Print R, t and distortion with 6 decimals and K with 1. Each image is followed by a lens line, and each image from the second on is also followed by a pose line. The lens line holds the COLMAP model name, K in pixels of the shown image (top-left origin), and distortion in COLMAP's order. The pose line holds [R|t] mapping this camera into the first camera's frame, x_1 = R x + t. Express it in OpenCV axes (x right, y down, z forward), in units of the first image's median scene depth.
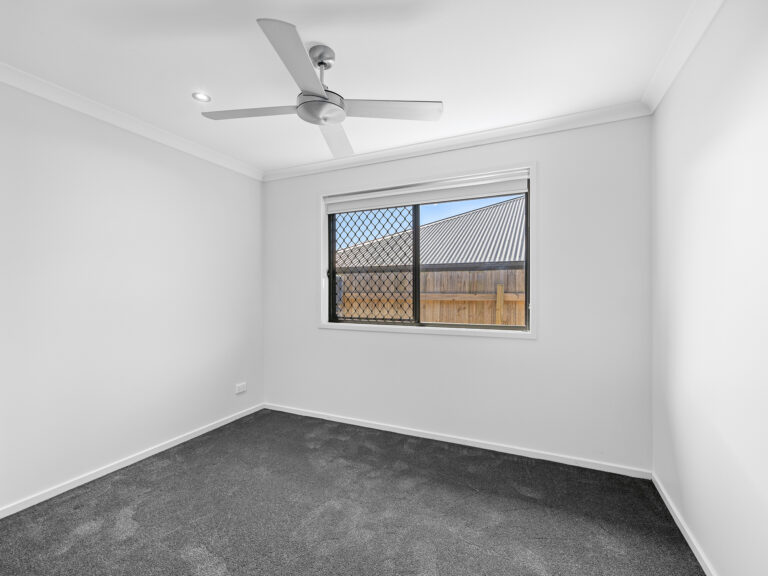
lens RADIAL K [[346.1, 0, 383.0], [0, 346.1, 298.6], [0, 0, 1]] dist [0.163465, -0.000034]
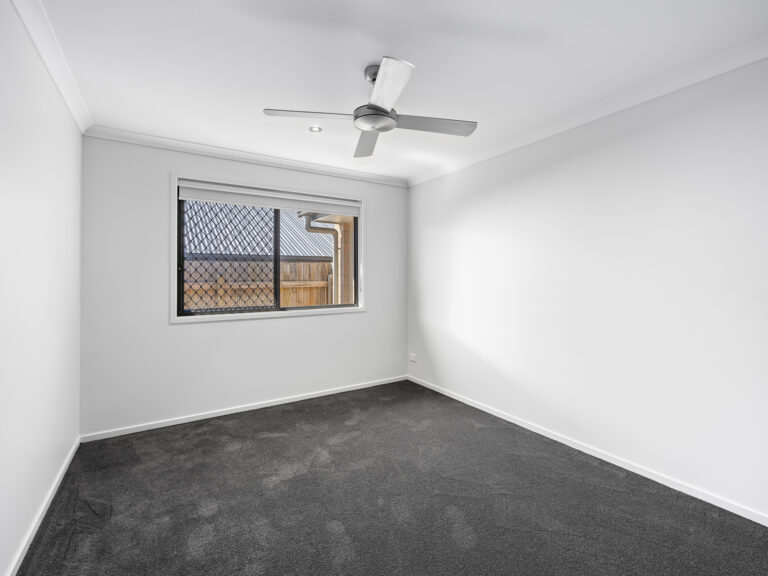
lens RADIAL K [[354.6, 0, 391.6], [0, 354.6, 285.3], [0, 0, 1]] dist [-0.002249, -0.000078]
pose [[0.526880, -0.024330, 0.849591, -0.670016], [0.032436, 0.999438, 0.008505, 0.001045], [-0.849320, 0.023076, 0.527373, 0.094292]]
